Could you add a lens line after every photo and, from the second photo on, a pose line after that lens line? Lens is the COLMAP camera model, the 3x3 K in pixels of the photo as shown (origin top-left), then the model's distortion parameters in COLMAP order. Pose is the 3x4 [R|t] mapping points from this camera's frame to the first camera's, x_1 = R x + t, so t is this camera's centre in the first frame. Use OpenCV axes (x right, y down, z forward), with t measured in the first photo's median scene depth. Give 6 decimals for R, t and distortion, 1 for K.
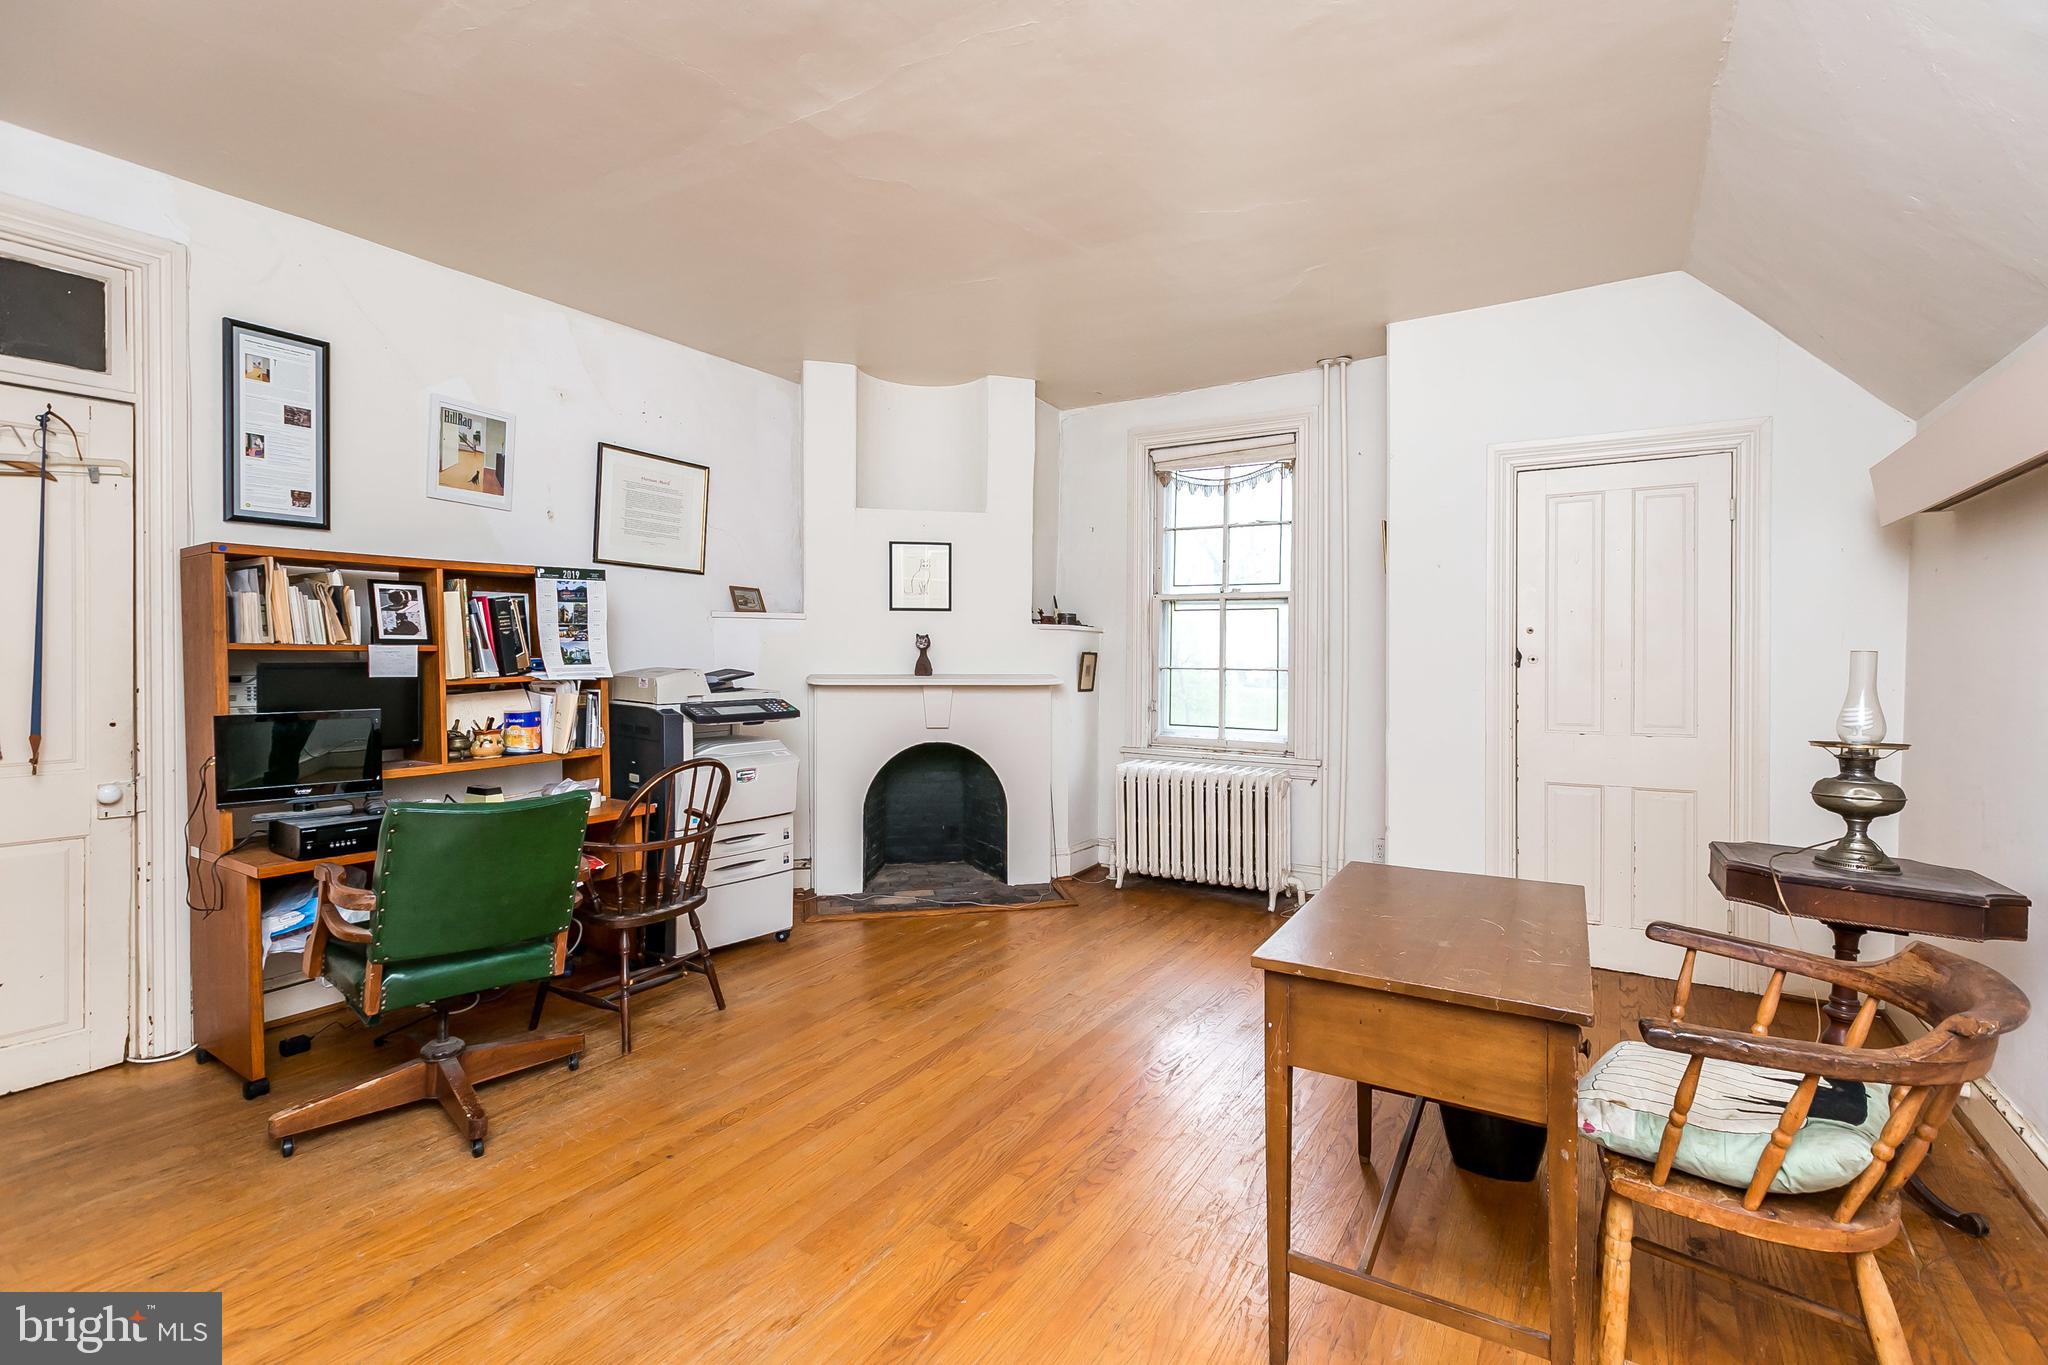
lens RADIAL K [[907.9, 0, 1021.6], [0, 907.9, 659.4], [0, 0, 1]] dist [0.002308, 0.000072]
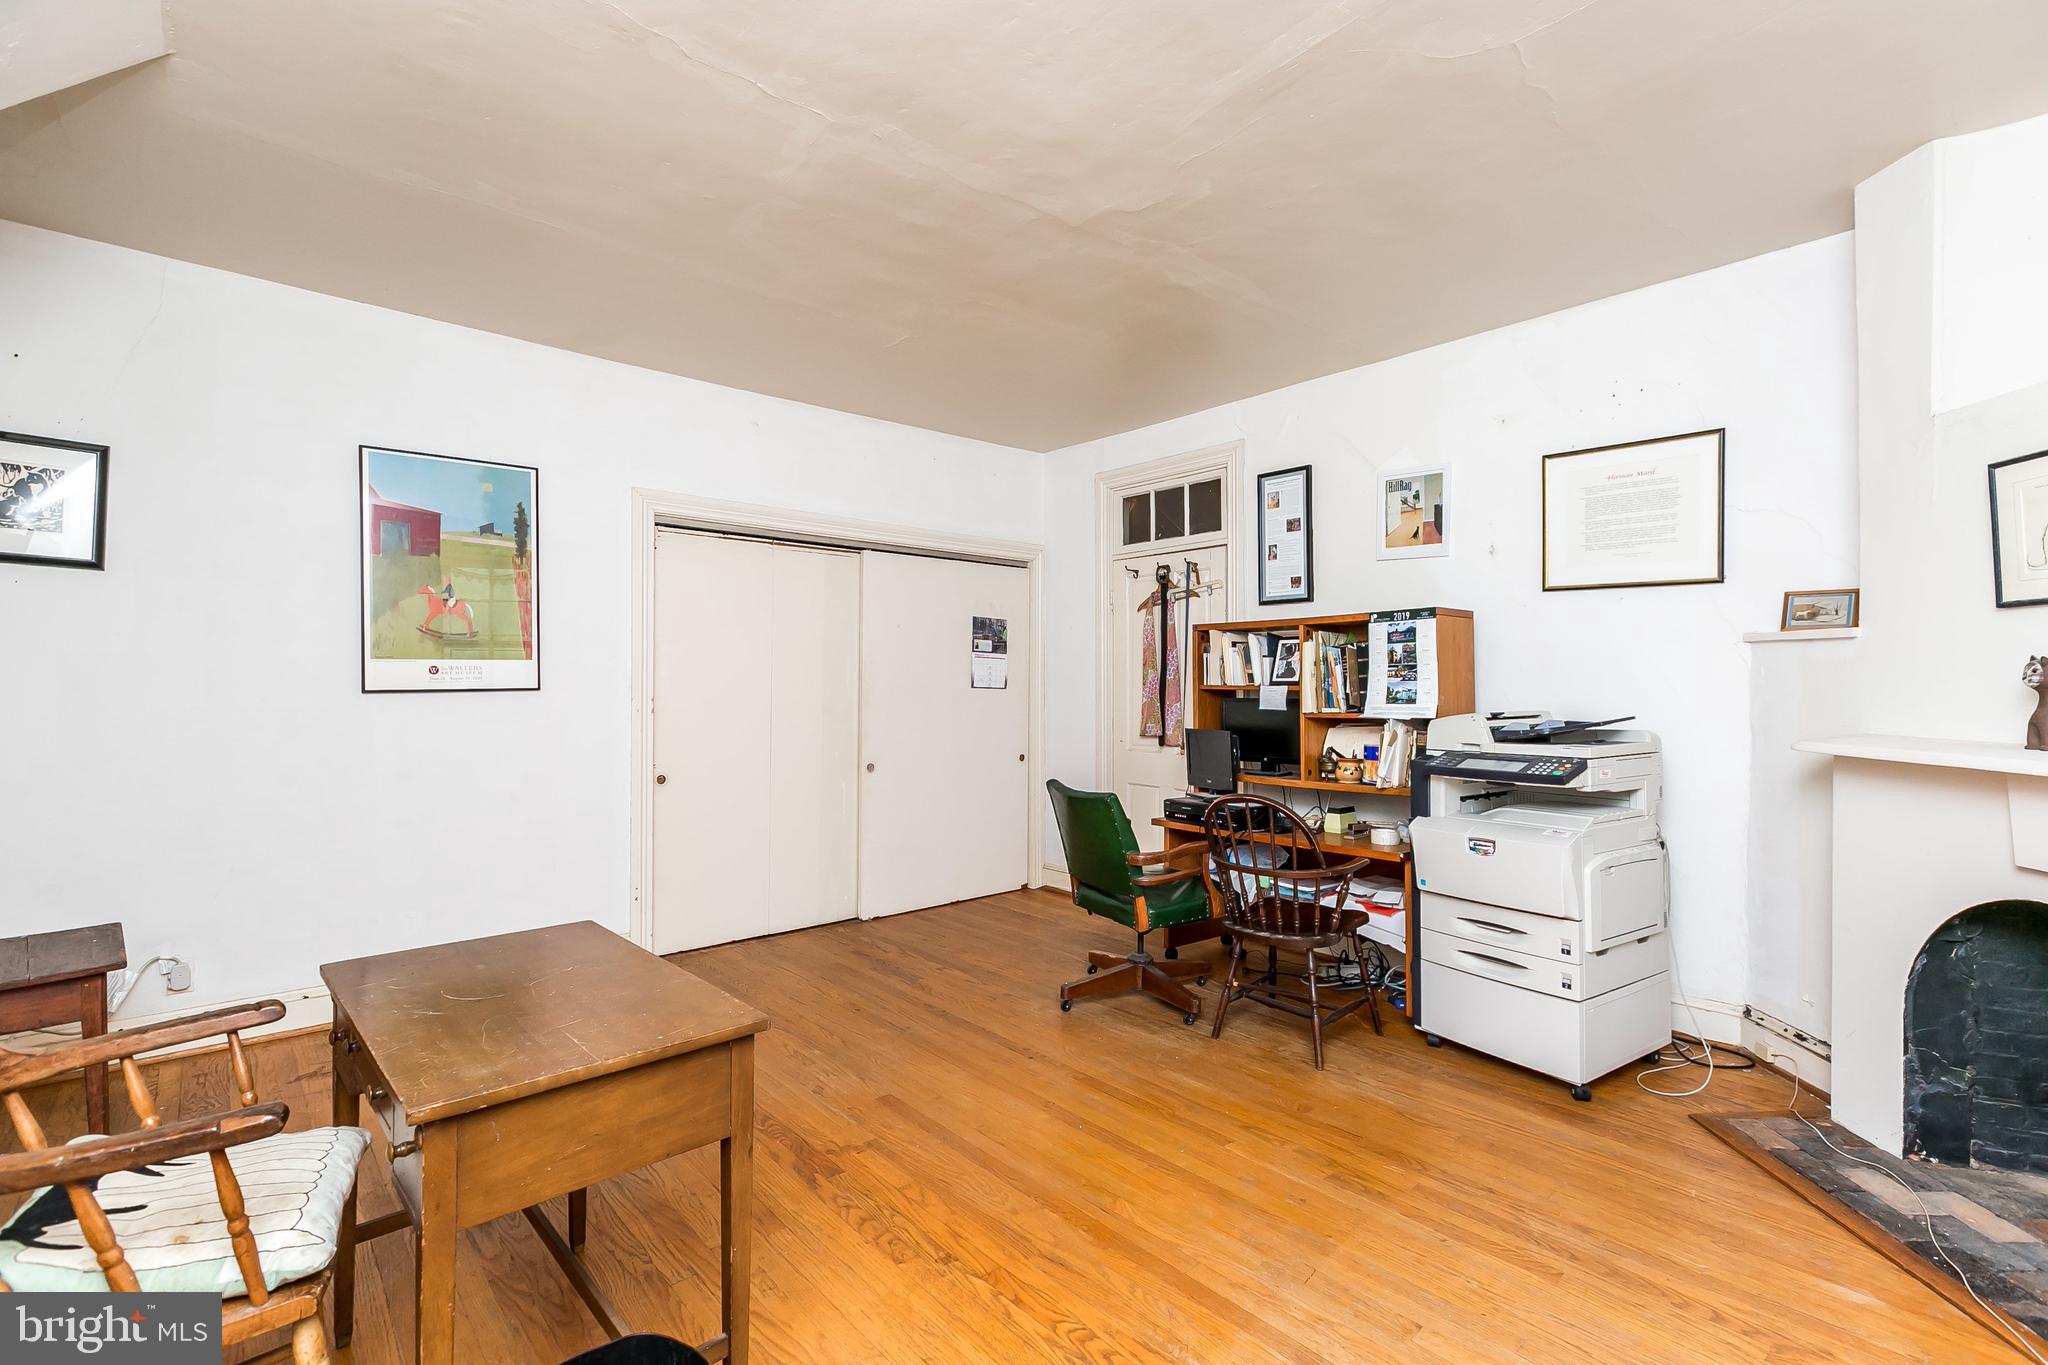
lens RADIAL K [[924.2, 0, 1041.6], [0, 924.2, 685.0], [0, 0, 1]] dist [-0.000067, 0.000142]
pose [[-0.259672, -0.001938, -0.965695, 0.636108], [-0.010381, 0.999946, 0.000785, -0.012723], [0.965641, 0.010229, -0.259678, 0.907126]]
